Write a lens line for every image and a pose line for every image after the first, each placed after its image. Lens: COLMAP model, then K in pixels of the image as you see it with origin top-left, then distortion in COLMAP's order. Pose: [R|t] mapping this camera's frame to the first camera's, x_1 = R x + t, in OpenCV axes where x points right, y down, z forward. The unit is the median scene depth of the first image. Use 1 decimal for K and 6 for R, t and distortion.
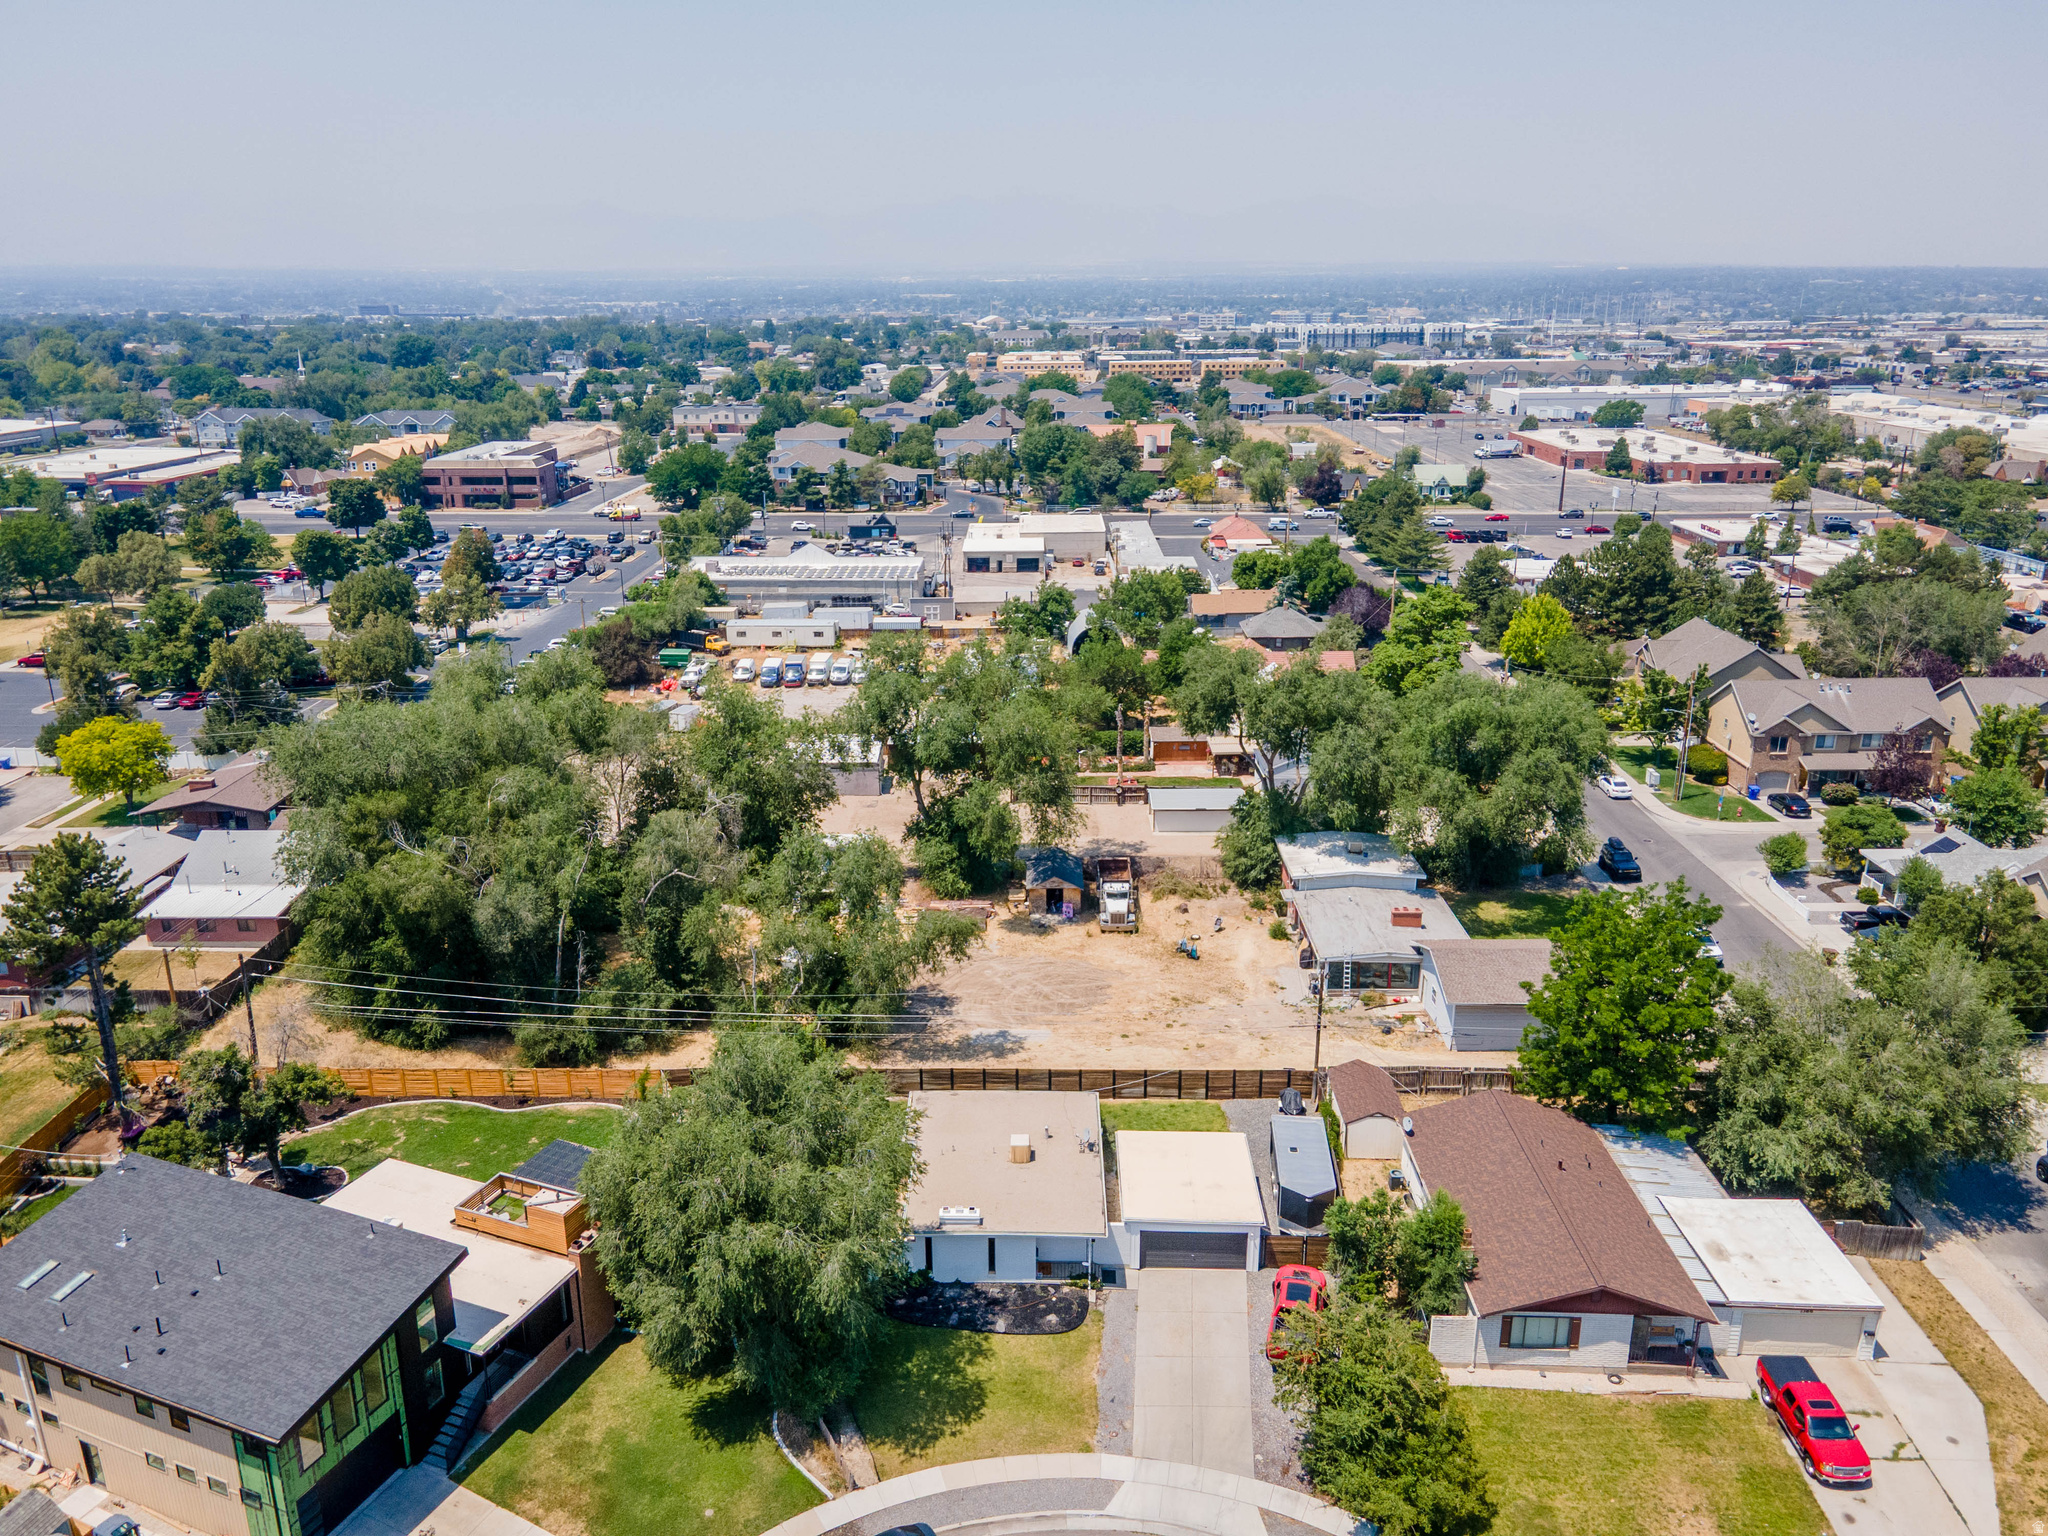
lens RADIAL K [[1492.5, 0, 1016.1], [0, 1492.5, 767.1], [0, 0, 1]] dist [0.024898, 0.005776]
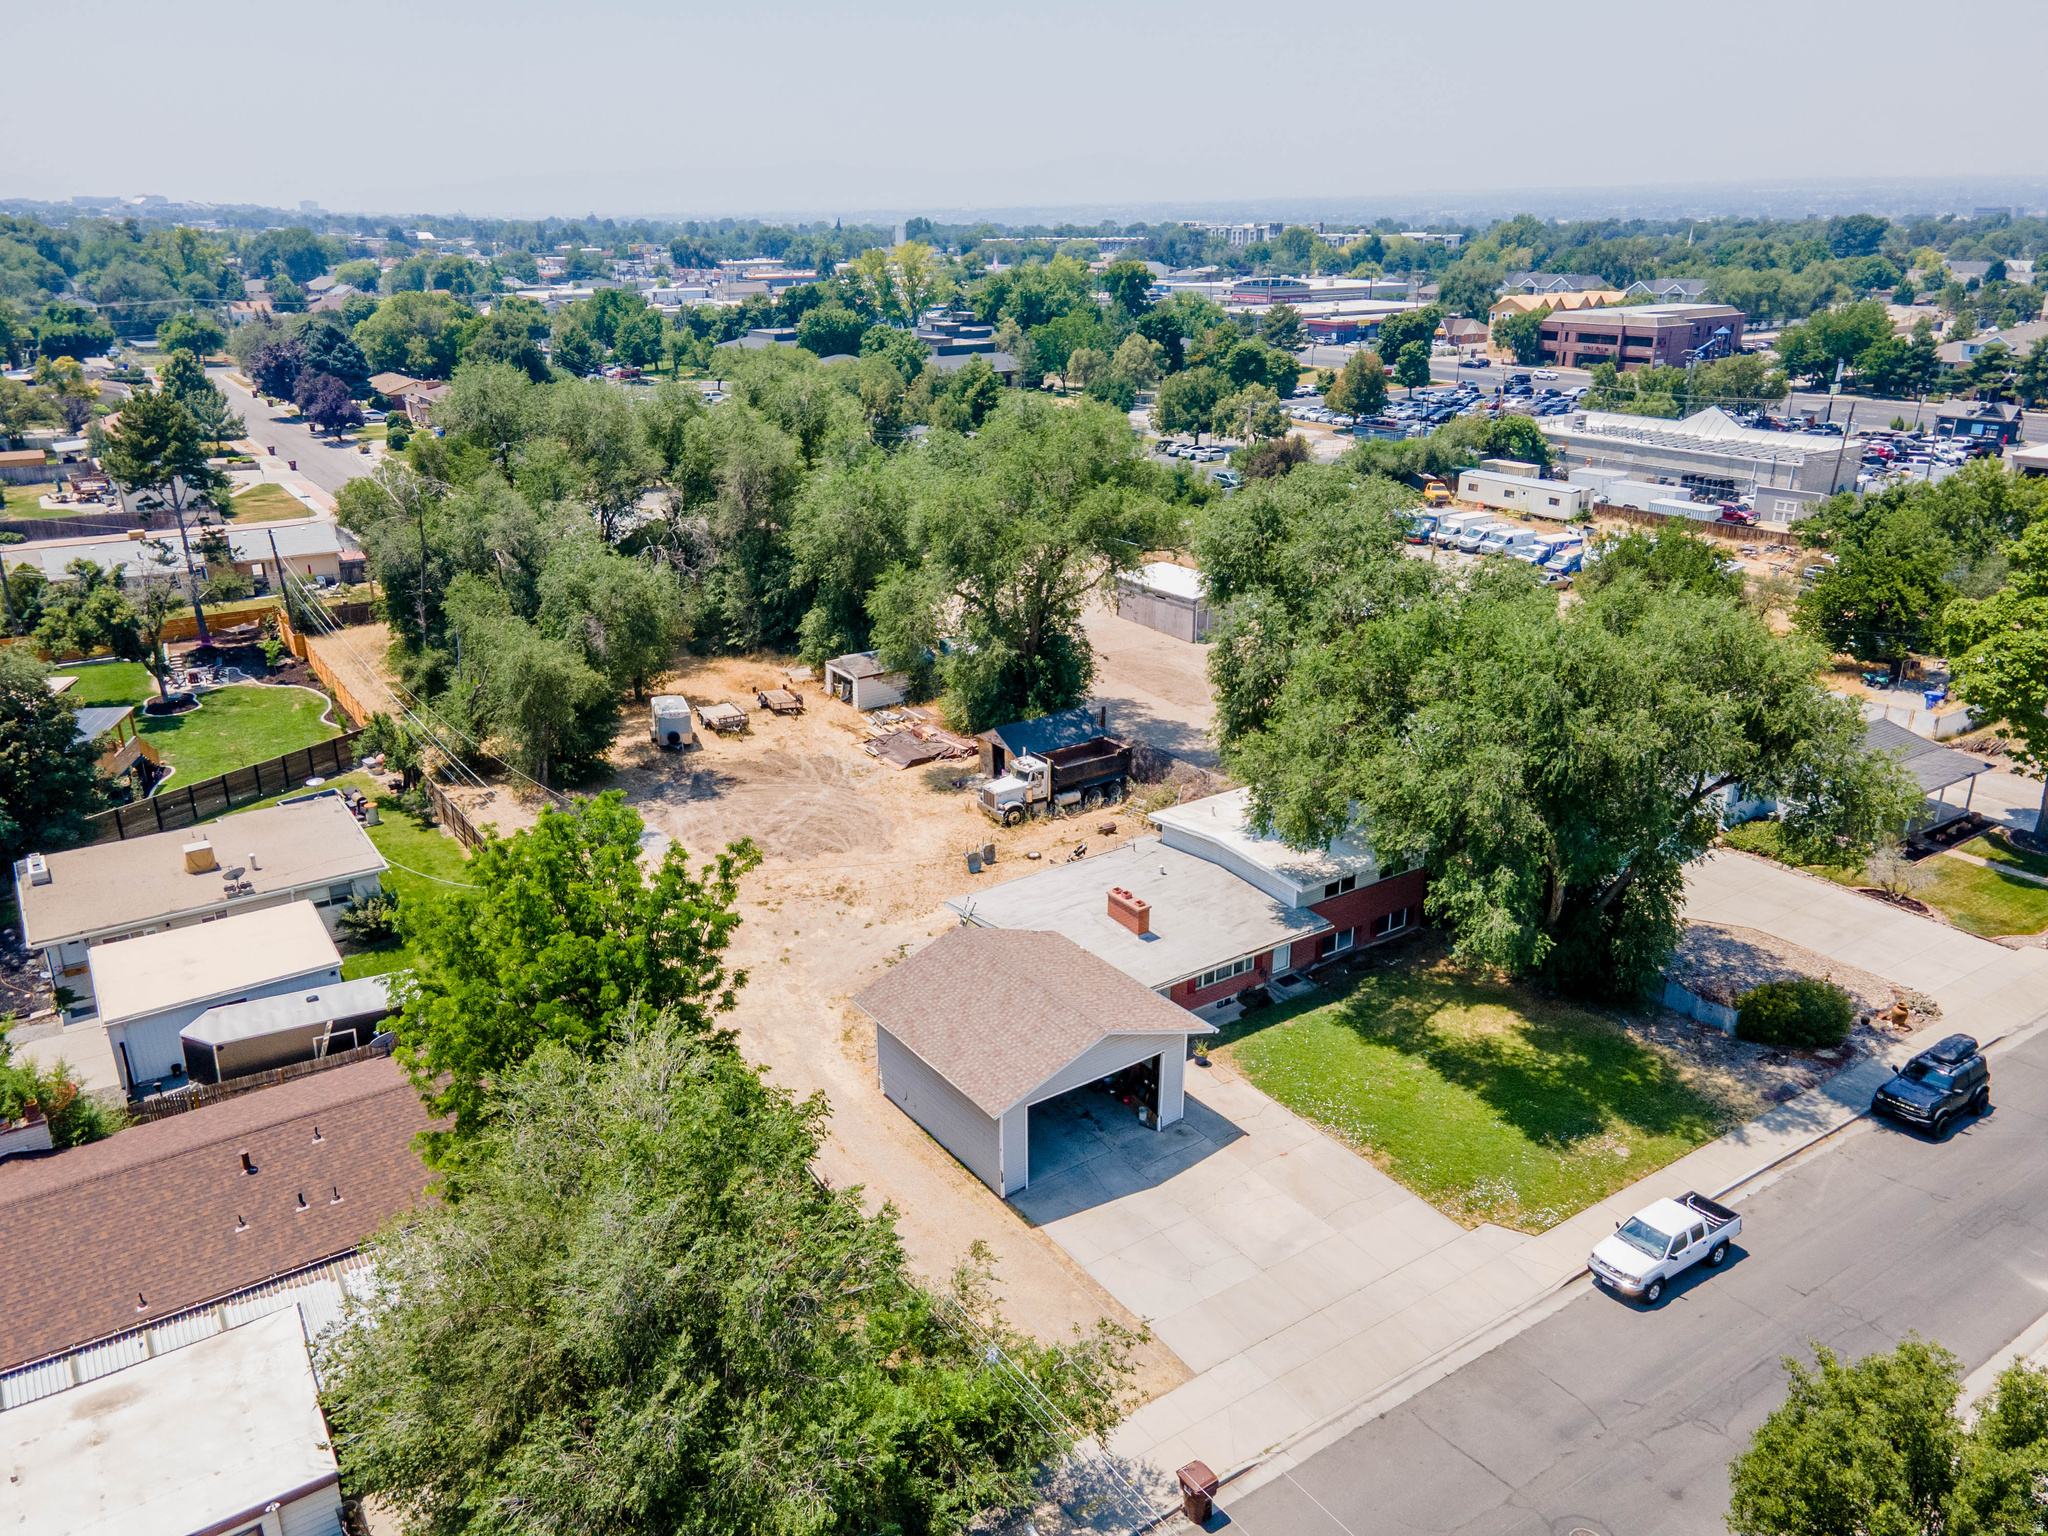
lens RADIAL K [[1492.5, 0, 1002.7], [0, 1492.5, 763.5], [0, 0, 1]] dist [0.024898, 0.005776]
pose [[0.580417, 0.288987, -0.761316, 0.198387], [-0.250170, 0.952979, 0.171015, -0.012211], [0.774940, 0.091199, 0.625421, 0.179708]]
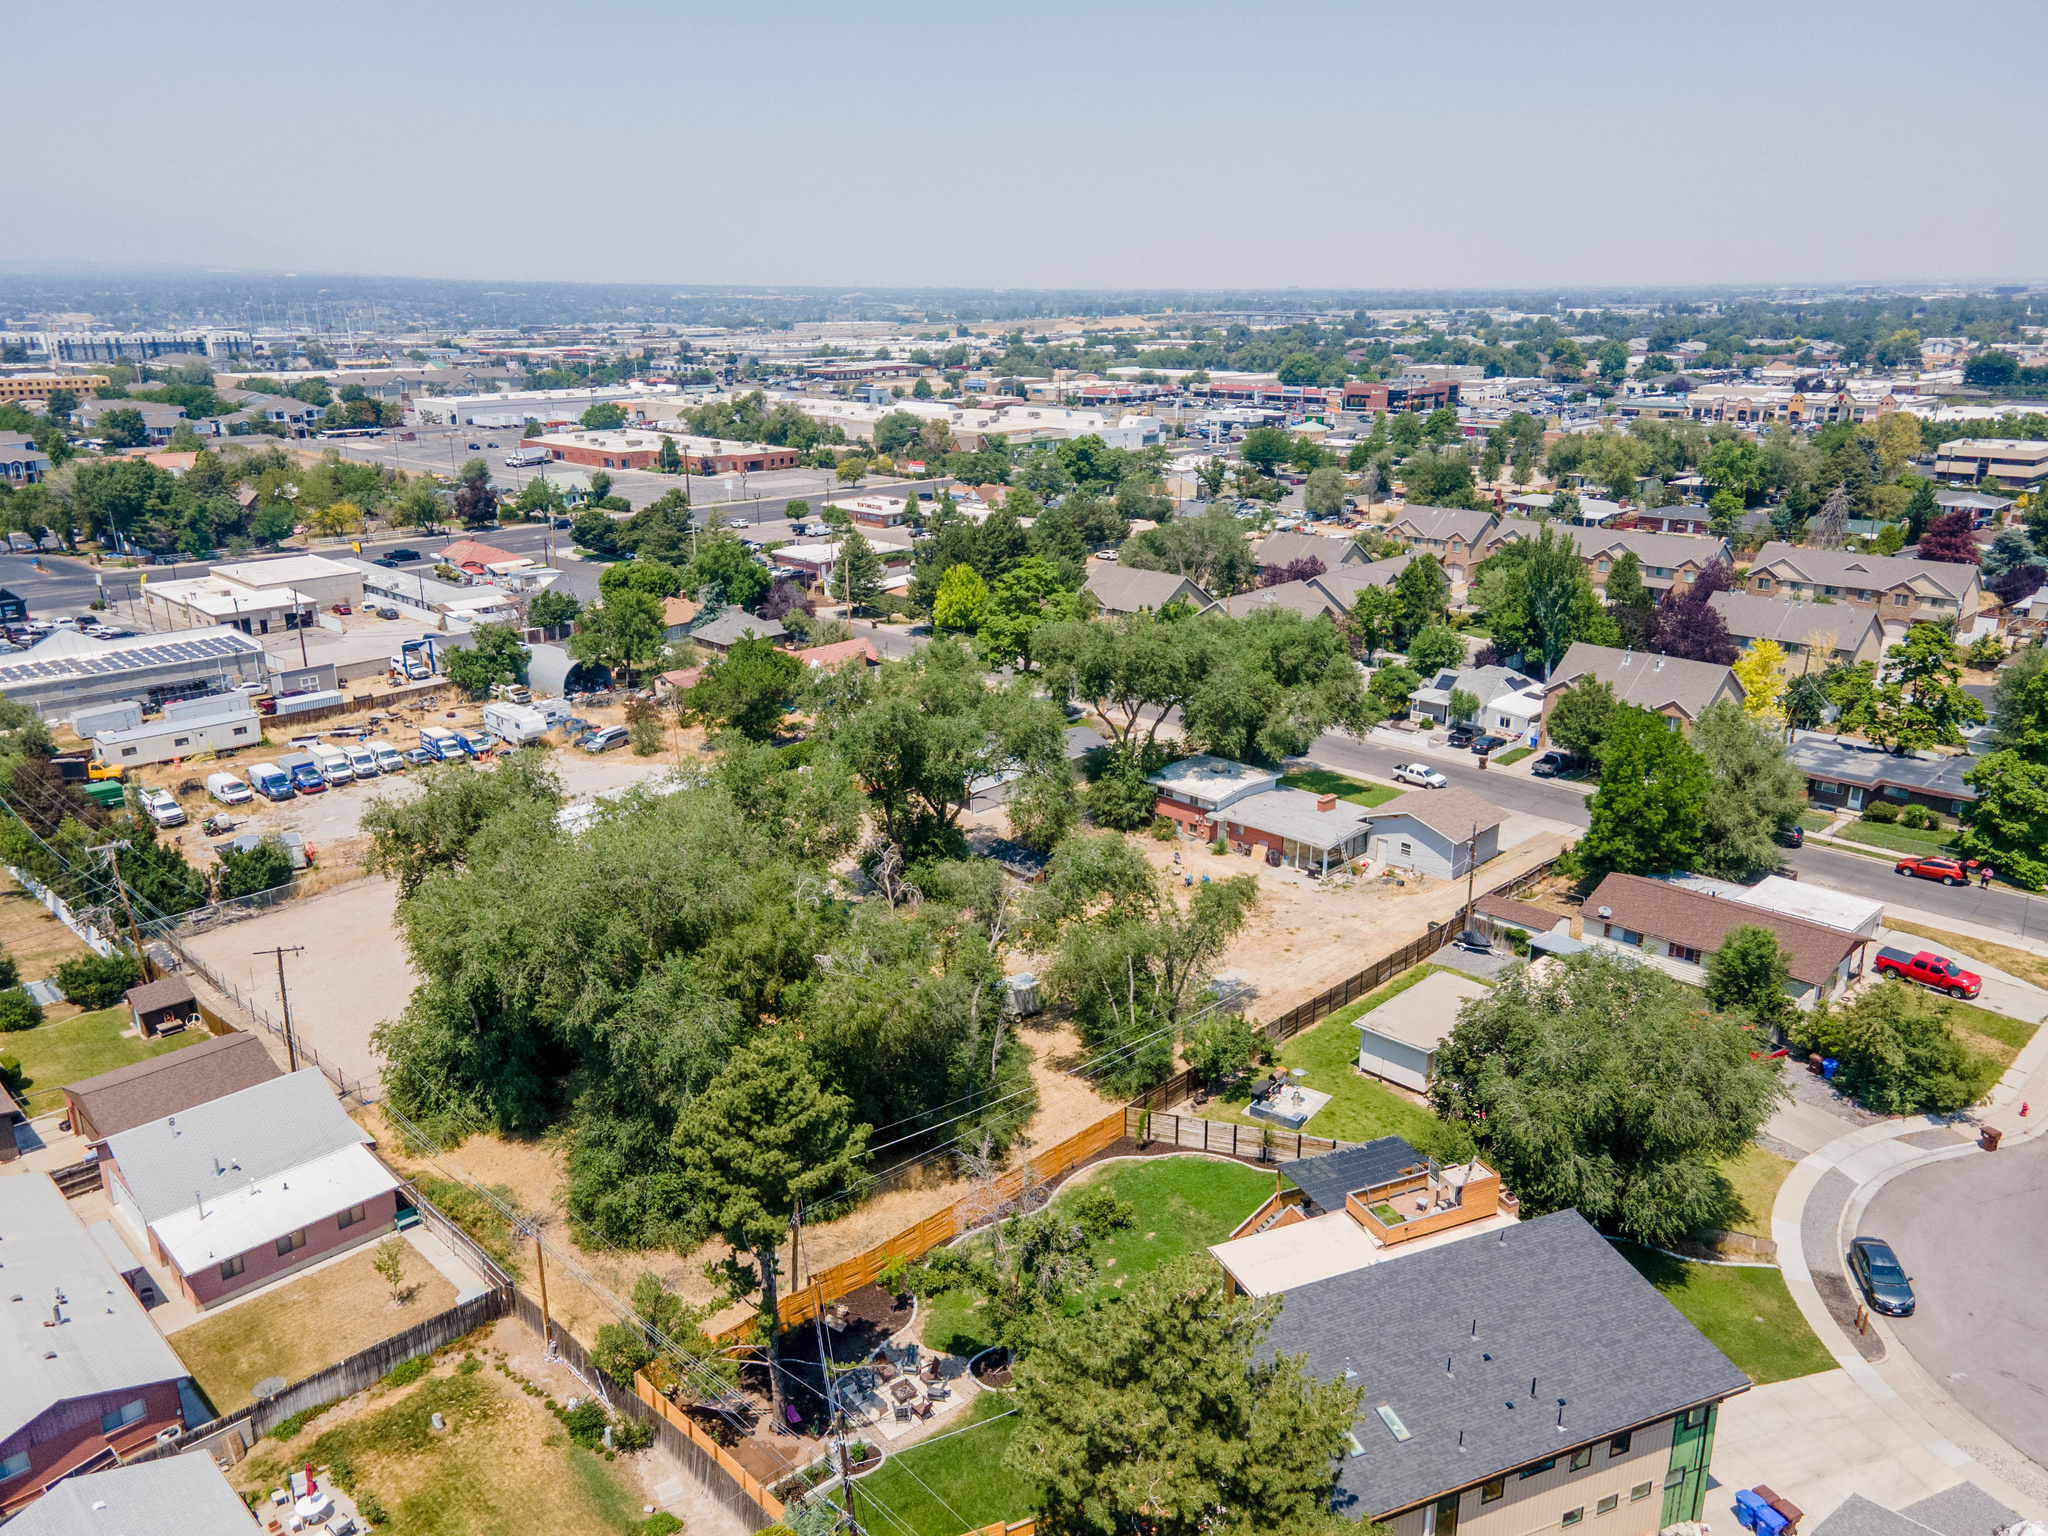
lens RADIAL K [[1492.5, 0, 1023.5], [0, 1492.5, 765.1], [0, 0, 1]] dist [0.024898, 0.005776]
pose [[0.685071, -0.216021, 0.695710, -0.239060], [0.221078, 0.971632, 0.083999, -0.027783], [-0.694120, 0.096261, 0.713395, 0.092016]]
